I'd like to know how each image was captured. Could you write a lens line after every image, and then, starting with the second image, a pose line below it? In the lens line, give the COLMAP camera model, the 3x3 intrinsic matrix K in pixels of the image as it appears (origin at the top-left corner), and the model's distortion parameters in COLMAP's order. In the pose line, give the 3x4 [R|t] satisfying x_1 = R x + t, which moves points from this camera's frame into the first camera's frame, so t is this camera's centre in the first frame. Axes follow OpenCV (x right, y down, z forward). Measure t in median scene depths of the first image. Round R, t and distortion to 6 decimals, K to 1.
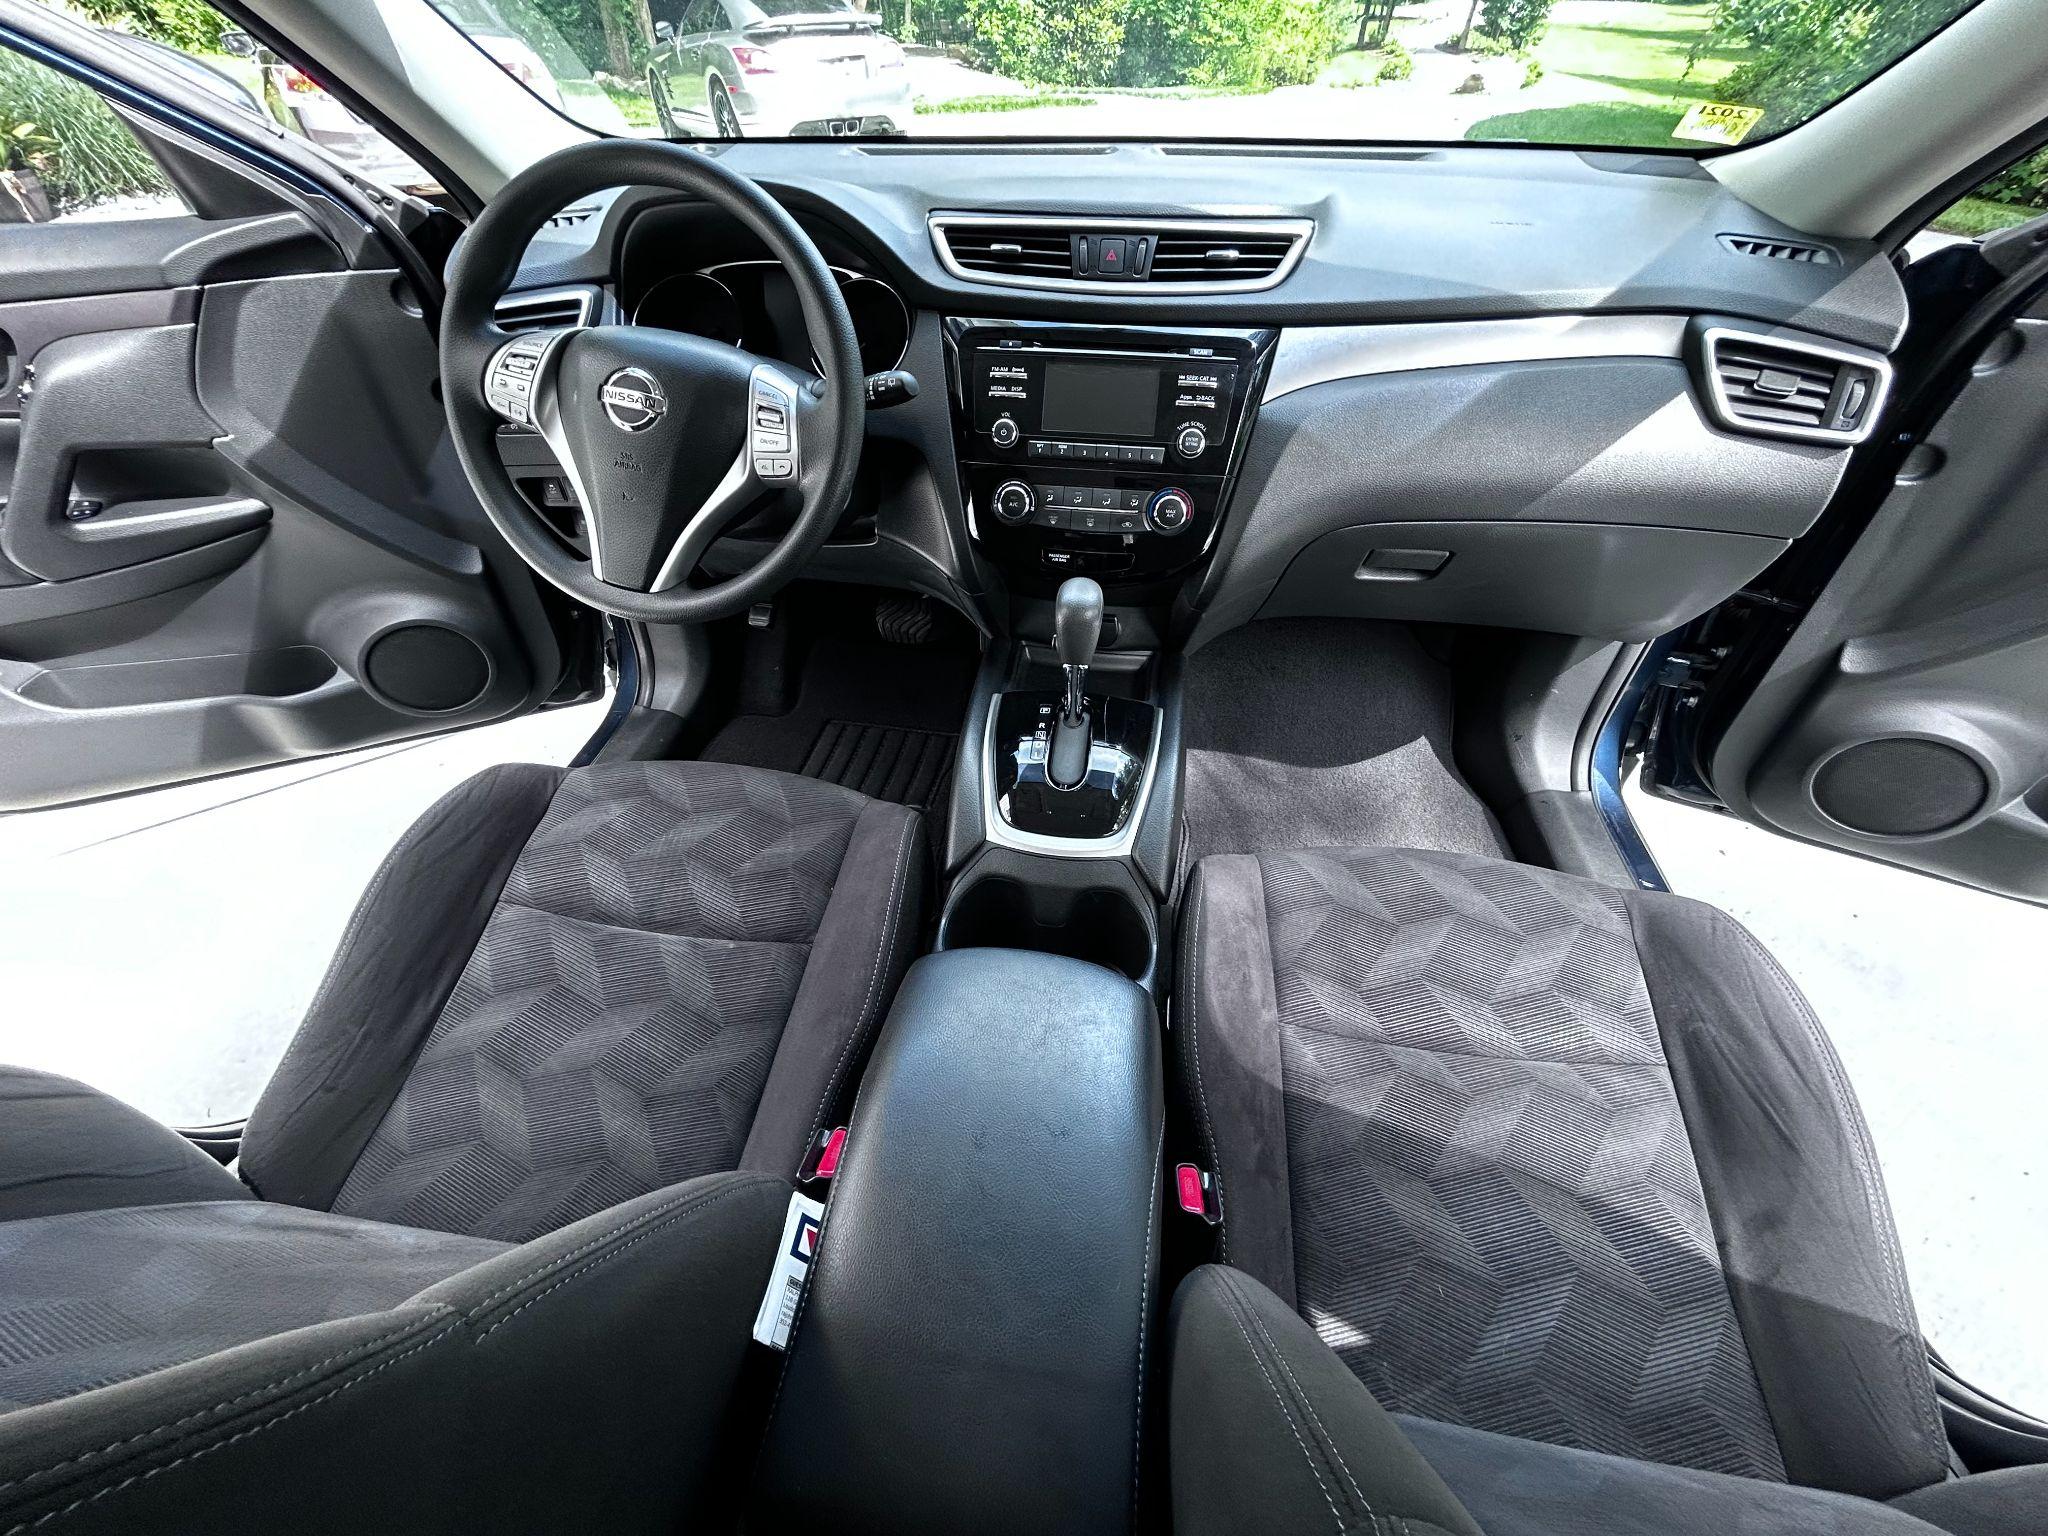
lens RADIAL K [[827.7, 0, 1024.6], [0, 827.7, 767.9], [0, 0, 1]] dist [0.003935, -0.000318]
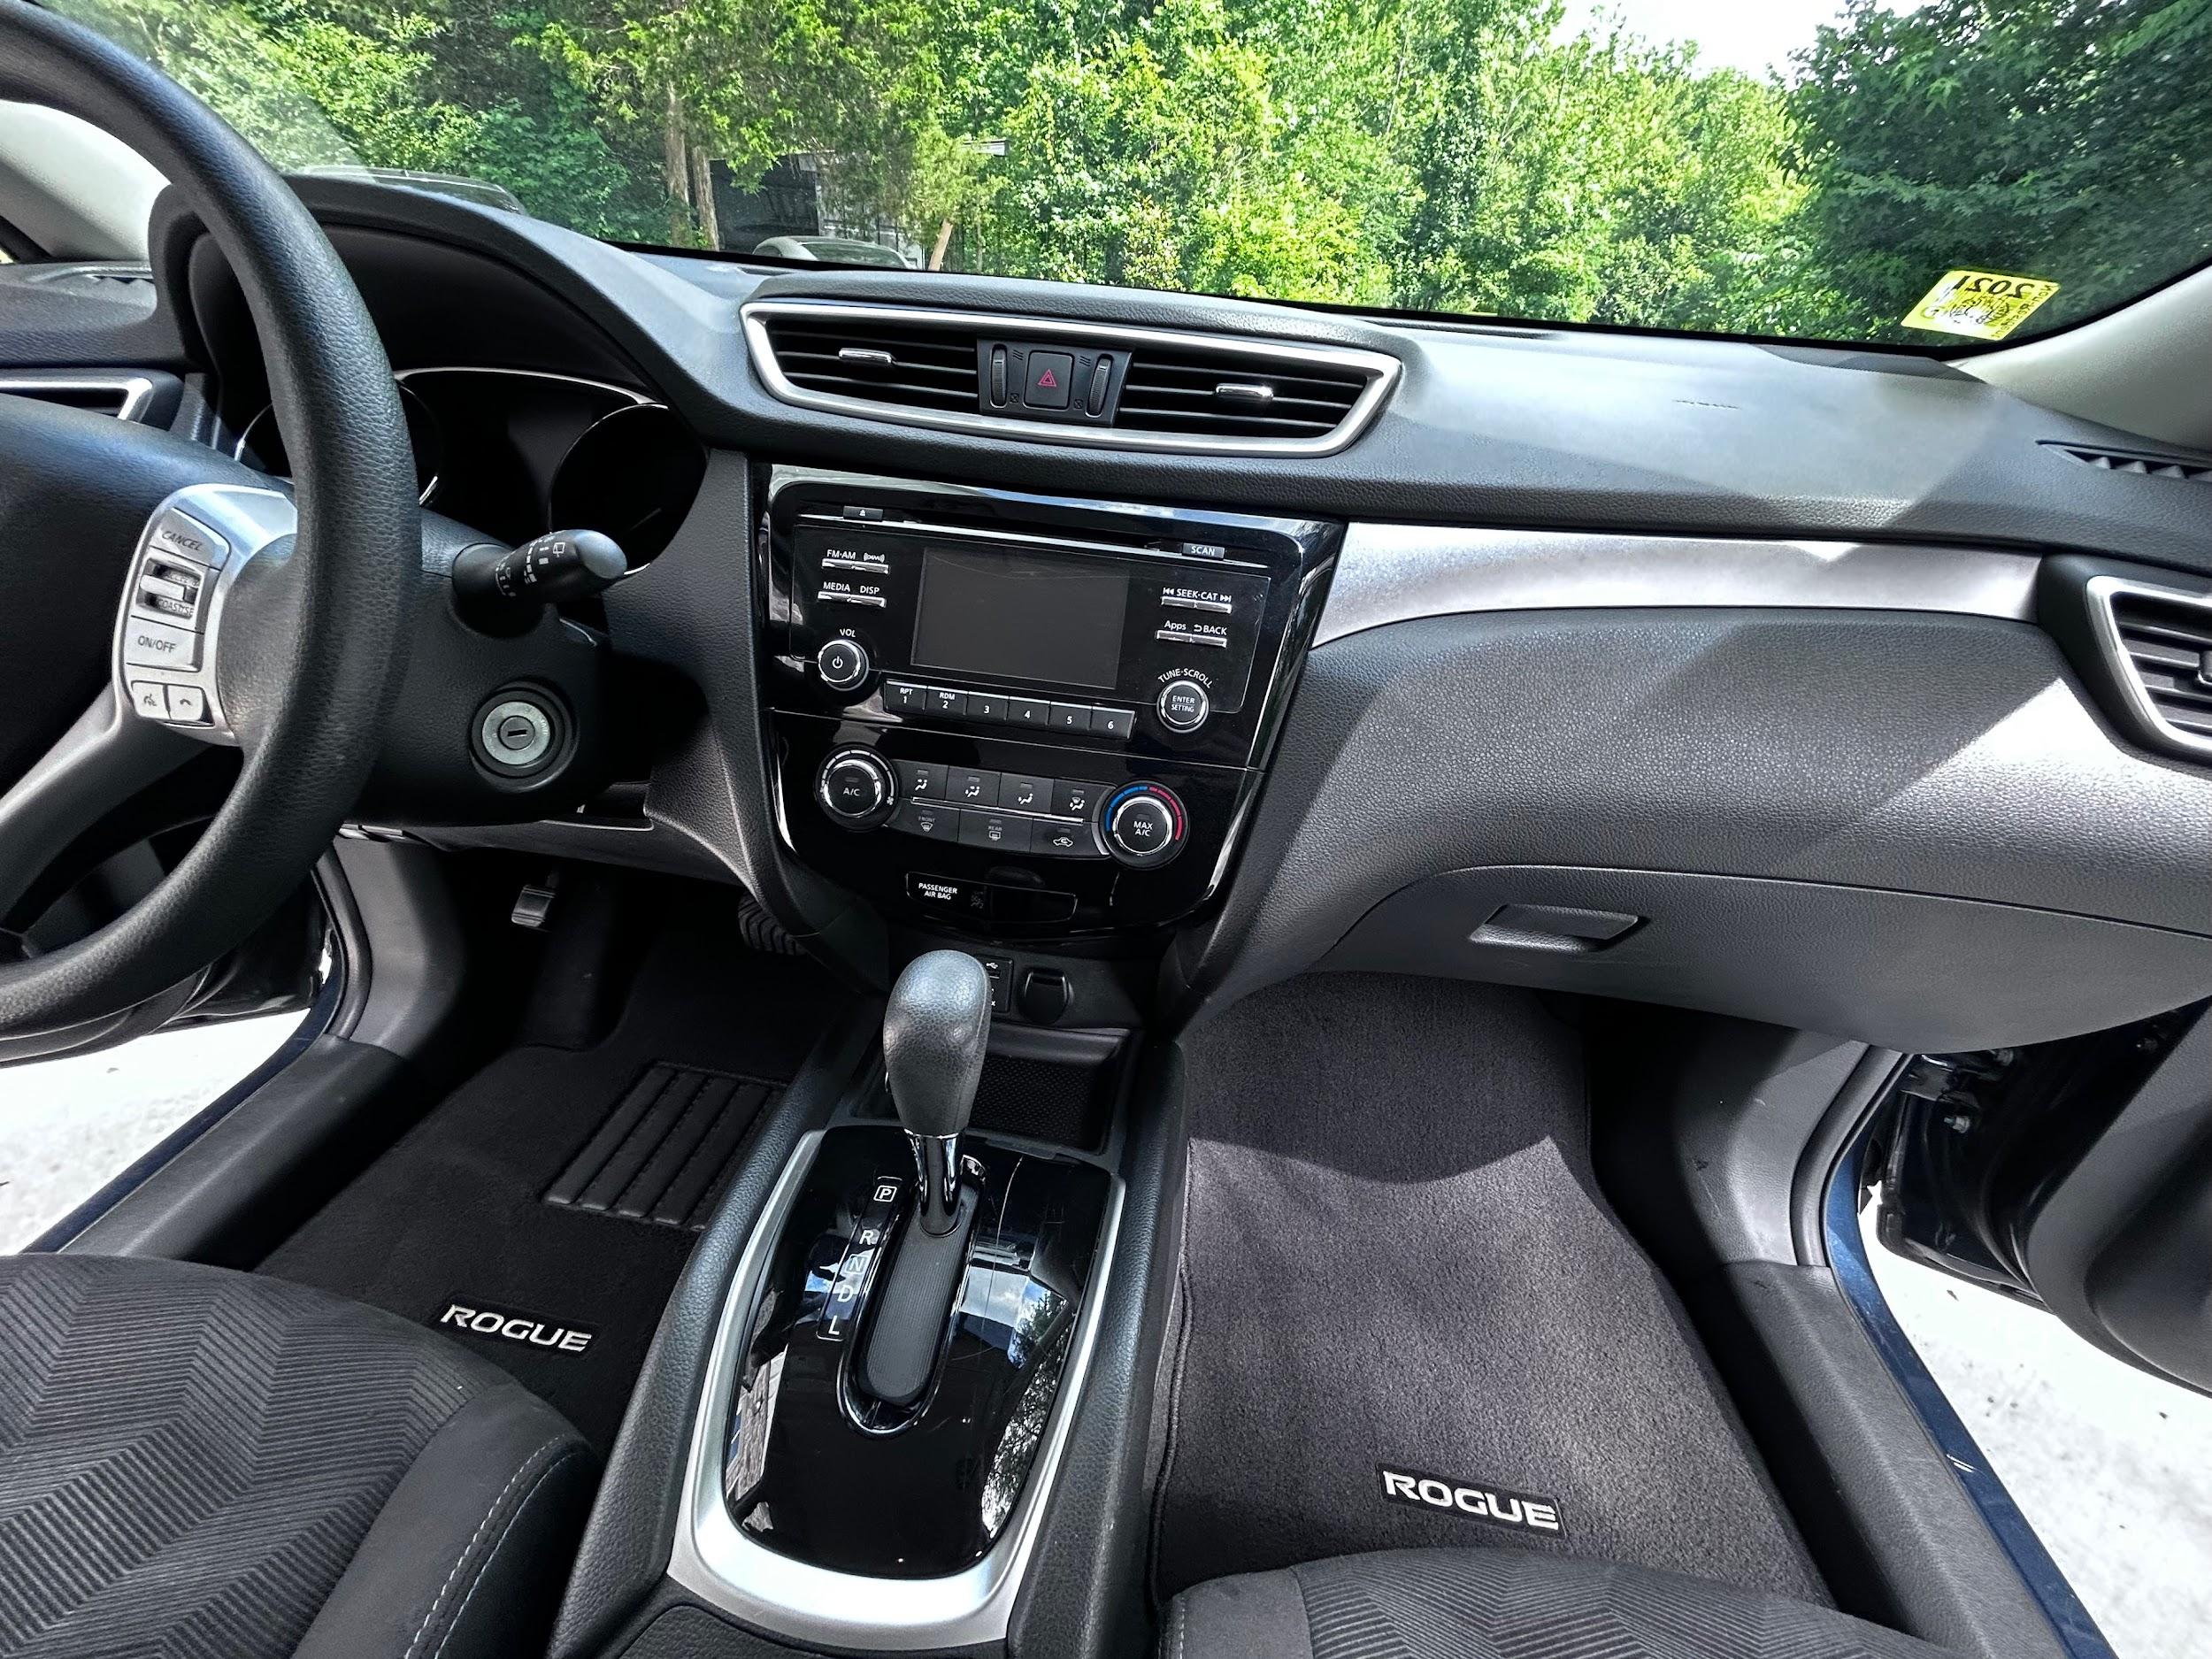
lens RADIAL K [[894.0, 0, 1108.4], [0, 894.0, 835.3], [0, 0, 1]] dist [0.003935, -0.000318]
pose [[0.996878, 0.058241, 0.053314, 0.122641], [-0.046518, 0.978803, -0.199451, -0.186201], [-0.063800, 0.196349, 0.978456, 0.438185]]
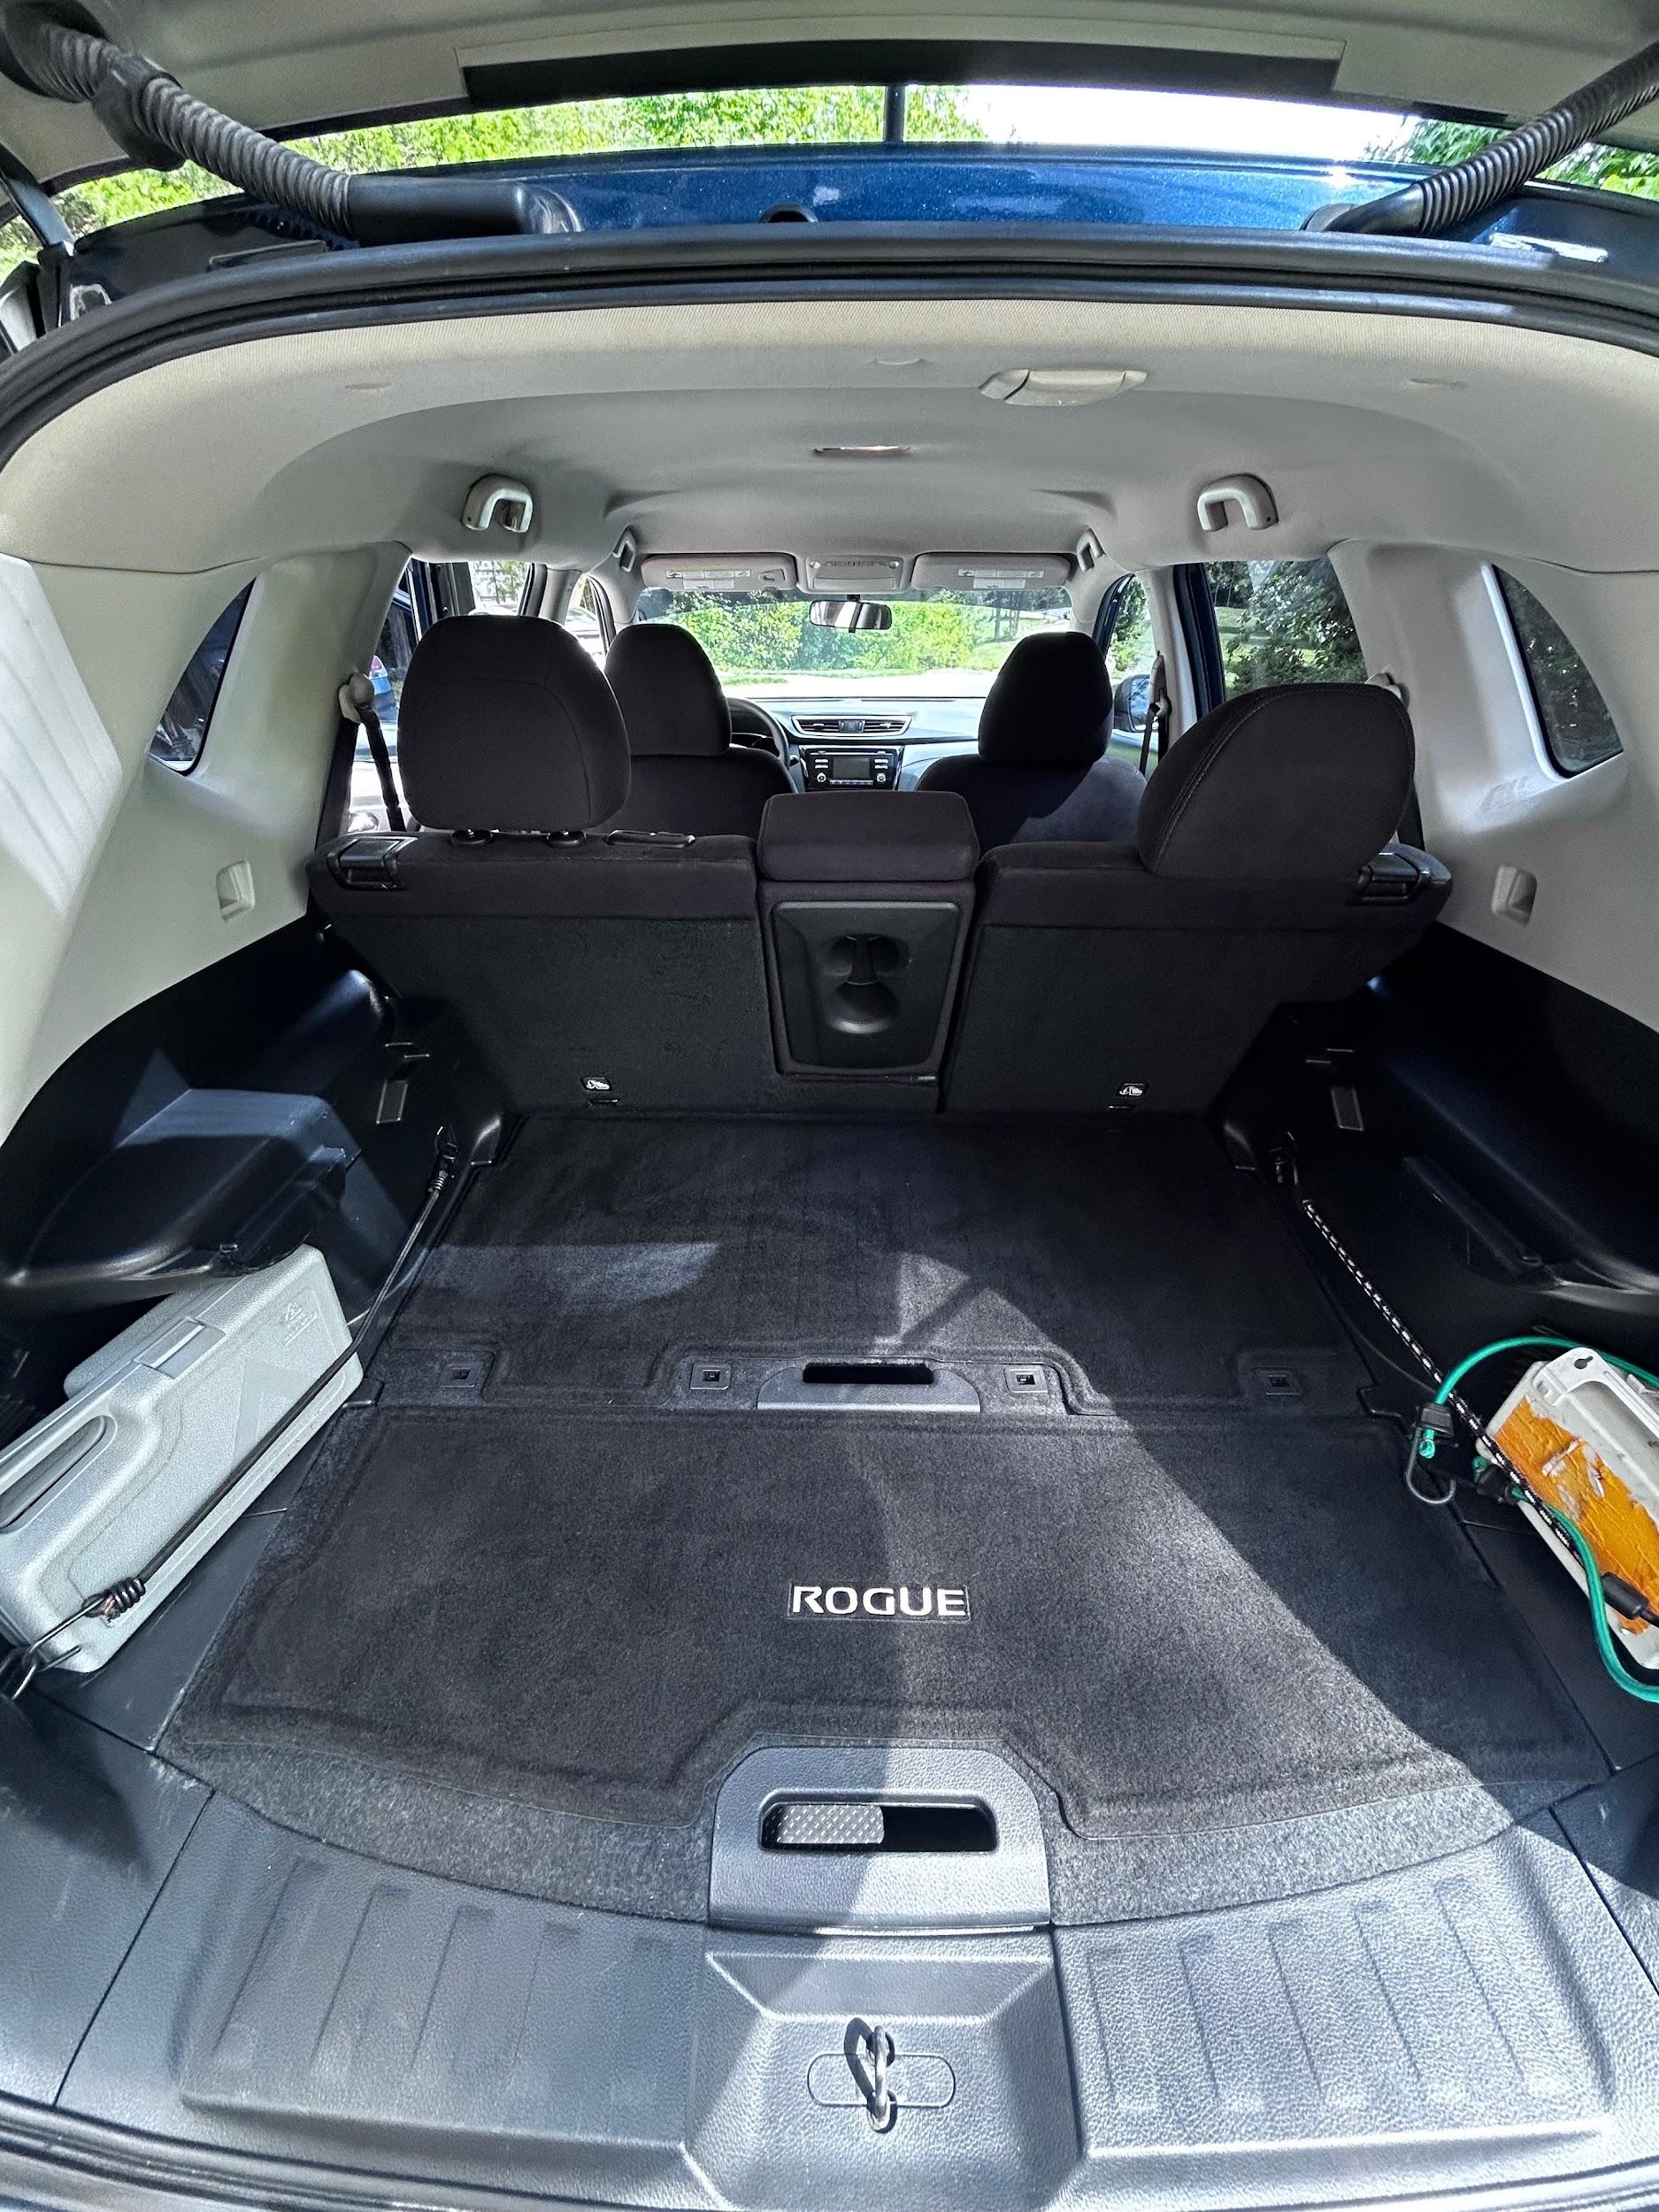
lens RADIAL K [[894.0, 0, 833.9], [0, 894.0, 1104.6], [0, 0, 1]] dist [0.003935, -0.000318]
pose [[0.991529, -0.059596, 0.115407, -0.429316], [0.084674, 0.970349, -0.226393, 1.515352], [-0.098493, 0.234247, 0.967175, -1.920153]]
